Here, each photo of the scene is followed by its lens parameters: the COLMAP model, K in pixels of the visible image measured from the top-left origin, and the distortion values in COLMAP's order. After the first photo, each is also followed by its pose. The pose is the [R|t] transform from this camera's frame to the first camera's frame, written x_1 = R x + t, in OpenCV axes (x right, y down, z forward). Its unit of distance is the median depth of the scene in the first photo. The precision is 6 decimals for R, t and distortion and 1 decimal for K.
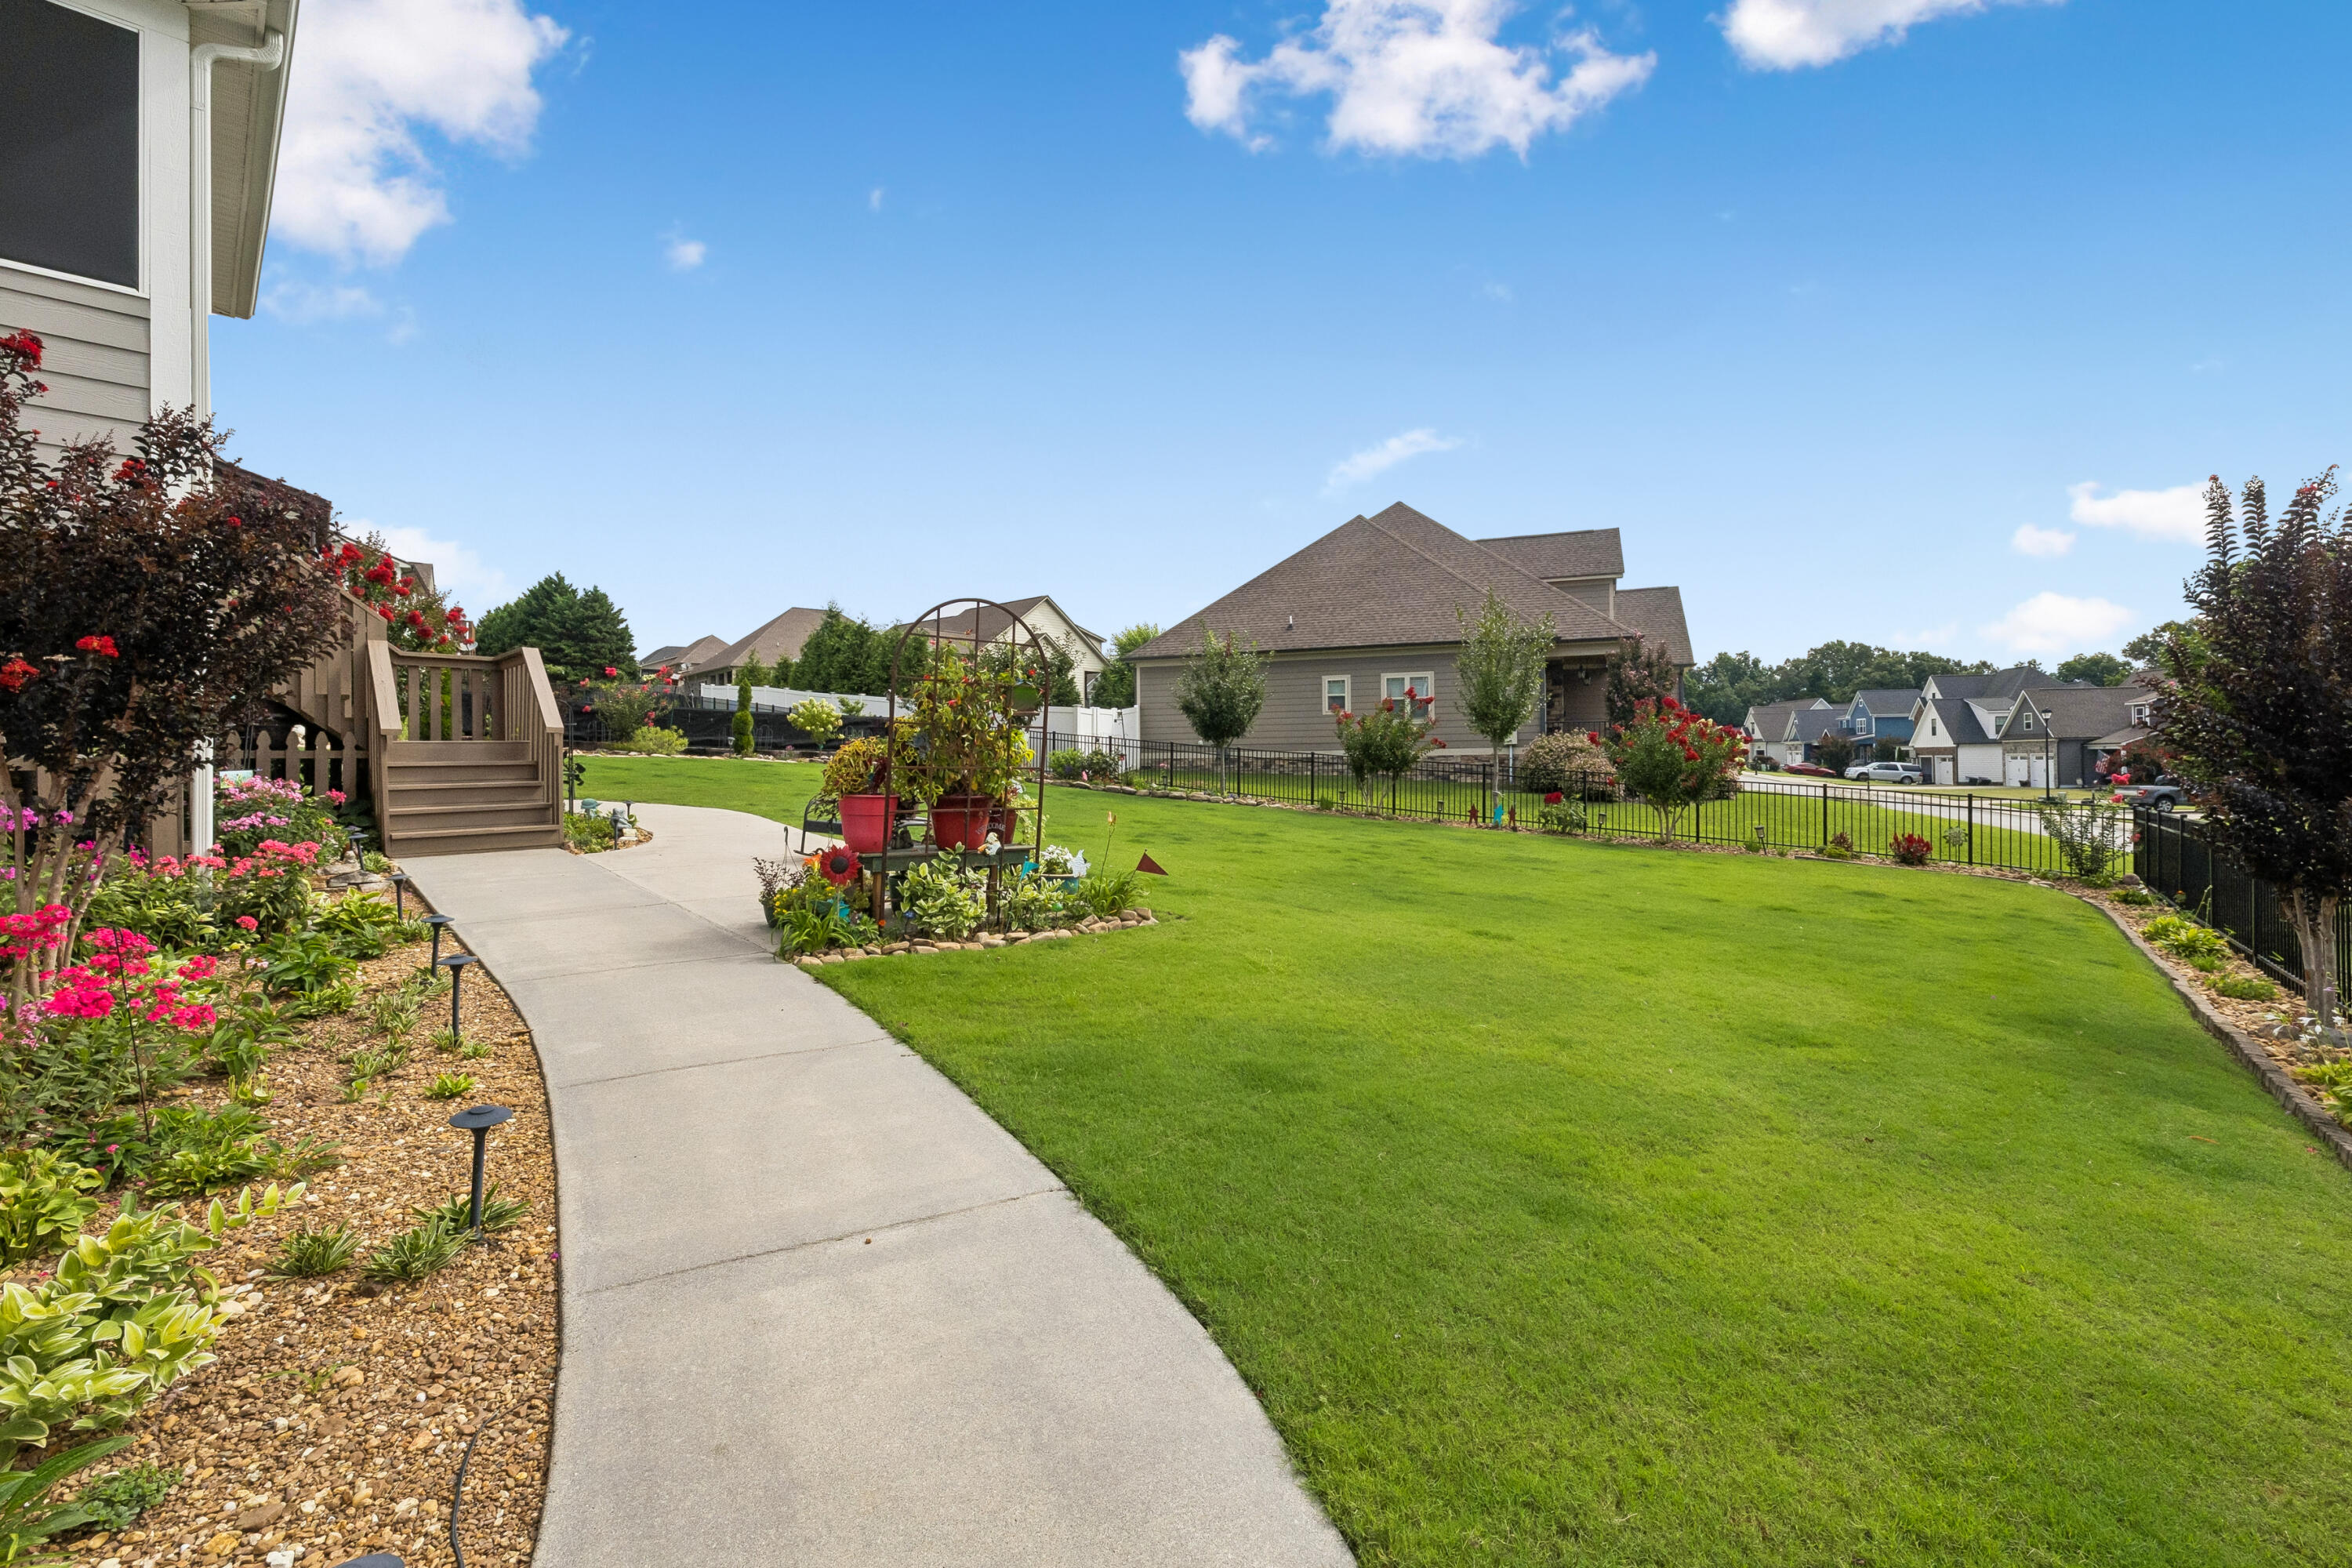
lens RADIAL K [[984.5, 0, 1177.6], [0, 984.5, 769.8], [0, 0, 1]] dist [0.007258, -0.001298]
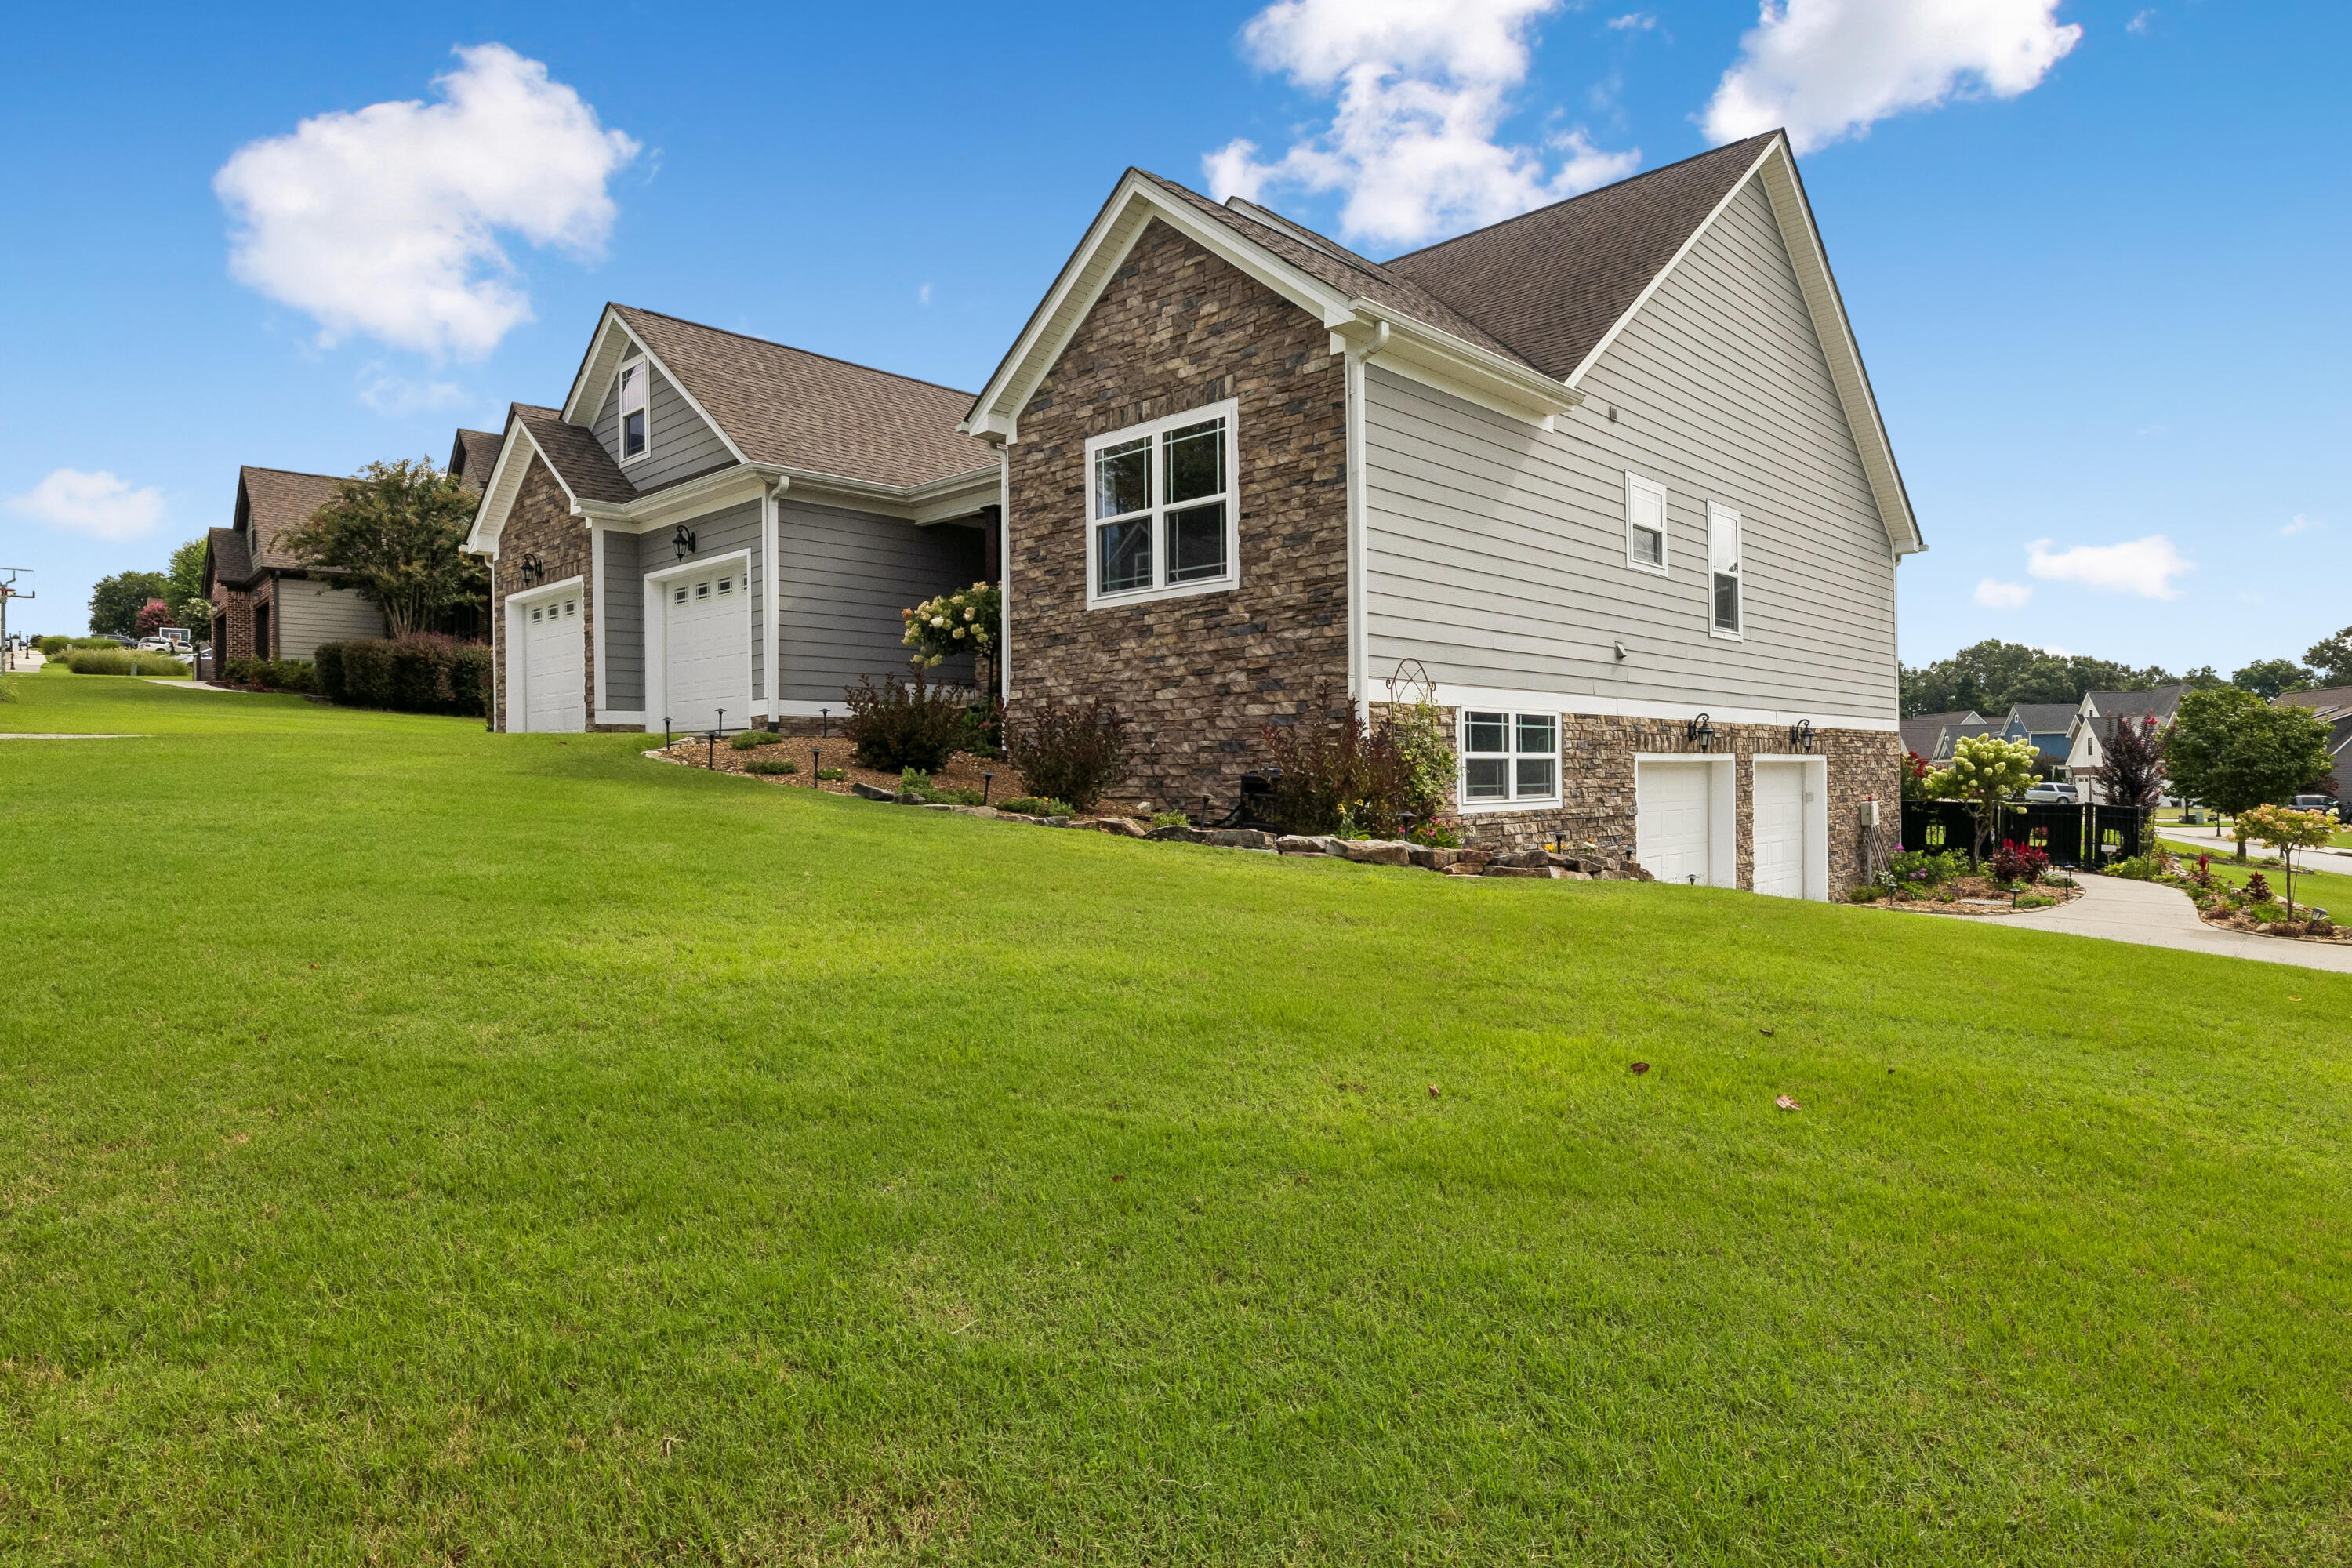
lens RADIAL K [[1326.9, 0, 1185.7], [0, 1326.9, 797.1], [0, 0, 1]] dist [0.001205, 0.000769]
pose [[0.999622, -0.011653, 0.024911, -0.057538], [0.011911, 0.999877, -0.010231, -0.006890], [-0.024789, 0.010523, 0.999637, -0.424199]]
